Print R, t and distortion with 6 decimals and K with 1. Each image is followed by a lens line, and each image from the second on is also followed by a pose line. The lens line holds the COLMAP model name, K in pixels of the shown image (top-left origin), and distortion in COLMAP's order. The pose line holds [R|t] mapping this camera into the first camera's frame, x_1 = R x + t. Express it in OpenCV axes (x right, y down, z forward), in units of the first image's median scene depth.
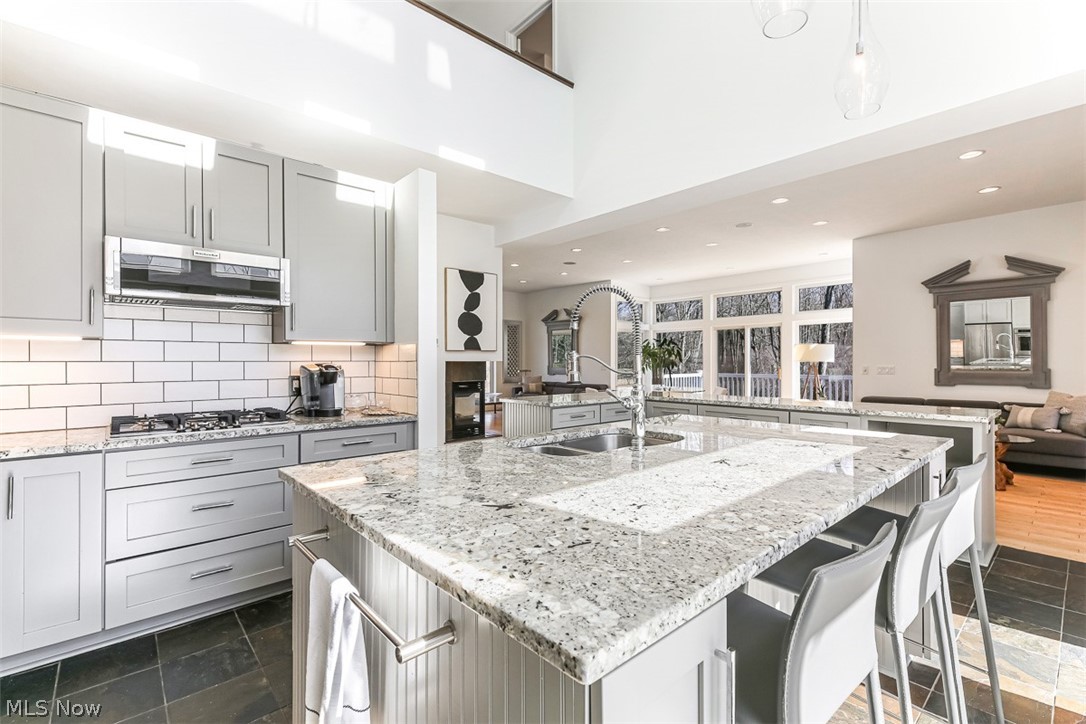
lens RADIAL K [[491.8, 0, 544.5], [0, 491.8, 367.8], [0, 0, 1]] dist [0.003239, -0.000160]
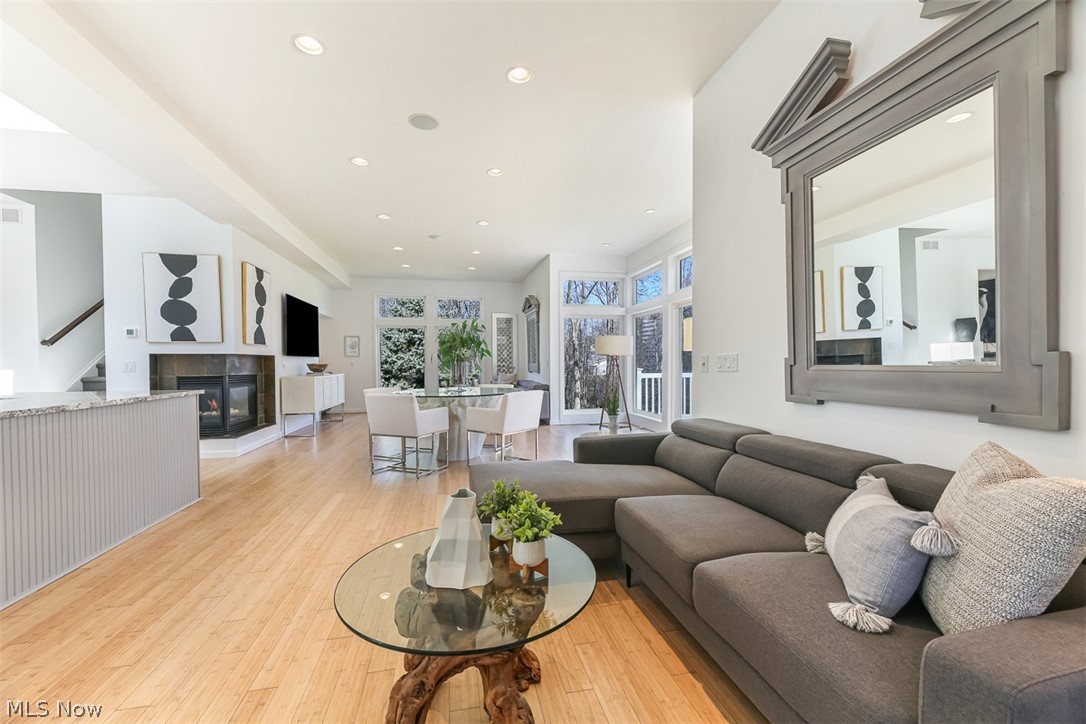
lens RADIAL K [[444.9, 0, 553.4], [0, 444.9, 373.4], [0, 0, 1]] dist [0.008124, -0.002680]
pose [[0.858997, 0.009447, -0.511894, 0.824145], [-0.003282, 0.999911, 0.012946, 0.009830], [0.511971, -0.009440, 0.858951, 0.611769]]
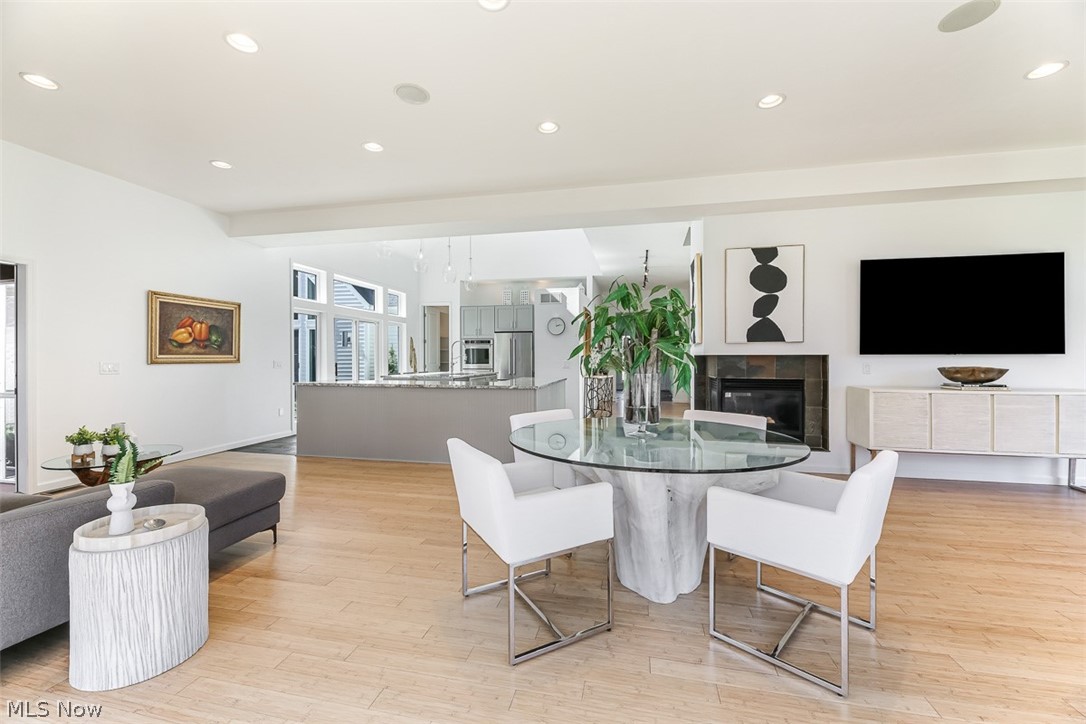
lens RADIAL K [[444.9, 0, 545.3], [0, 444.9, 353.0], [0, 0, 1]] dist [0.008124, -0.002680]
pose [[-0.827602, -0.003657, -0.561304, 0.565239], [-0.006718, 0.999972, 0.003390, -0.018059], [0.561275, 0.006577, -0.827603, 1.473402]]
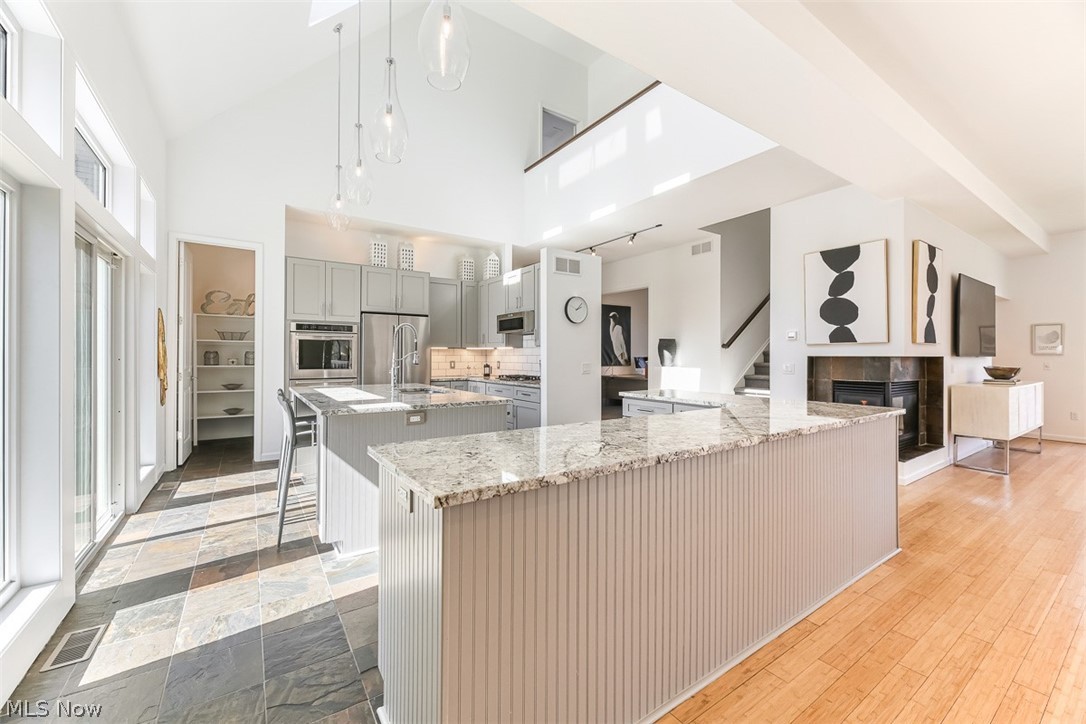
lens RADIAL K [[444.9, 0, 534.5], [0, 444.9, 354.1], [0, 0, 1]] dist [0.008124, -0.002680]
pose [[-0.161410, -0.003283, -0.986882, 0.643899], [-0.016452, 0.999864, -0.000636, -0.007431], [0.986750, 0.016133, -0.161442, 0.584623]]
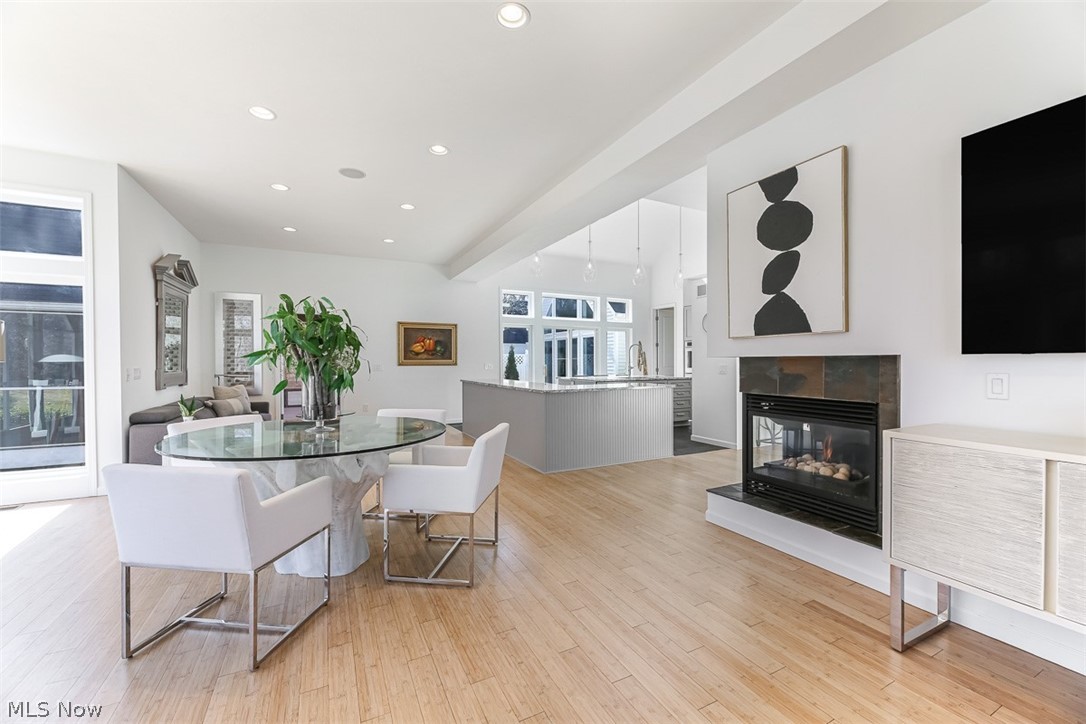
lens RADIAL K [[444.9, 0, 539.6], [0, 444.9, 360.2], [0, 0, 1]] dist [0.008124, -0.002680]
pose [[-0.953033, 0.005485, 0.302815, -0.048686], [0.009411, 0.999890, 0.011507, -0.018341], [-0.302719, 0.013816, -0.952980, 1.550357]]
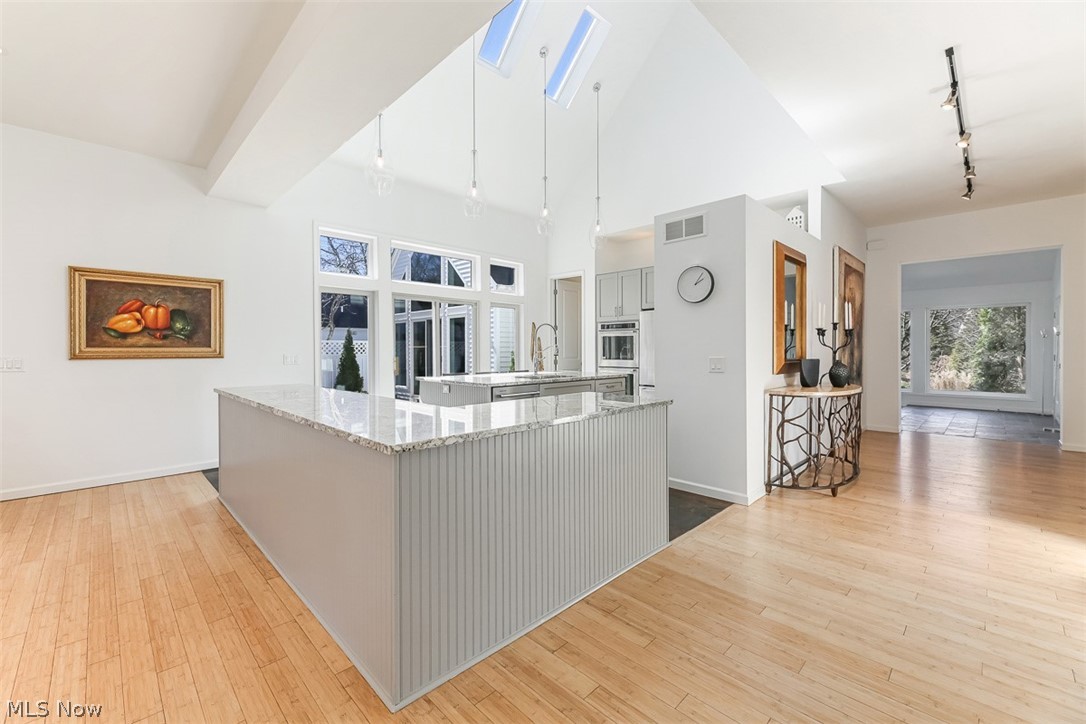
lens RADIAL K [[444.9, 0, 535.0], [0, 444.9, 355.0], [0, 0, 1]] dist [0.008124, -0.002680]
pose [[-0.999965, 0.004081, -0.007333, 0.093448], [0.003886, 0.999642, 0.026469, -0.011849], [0.007438, 0.026440, -0.999623, 1.086744]]
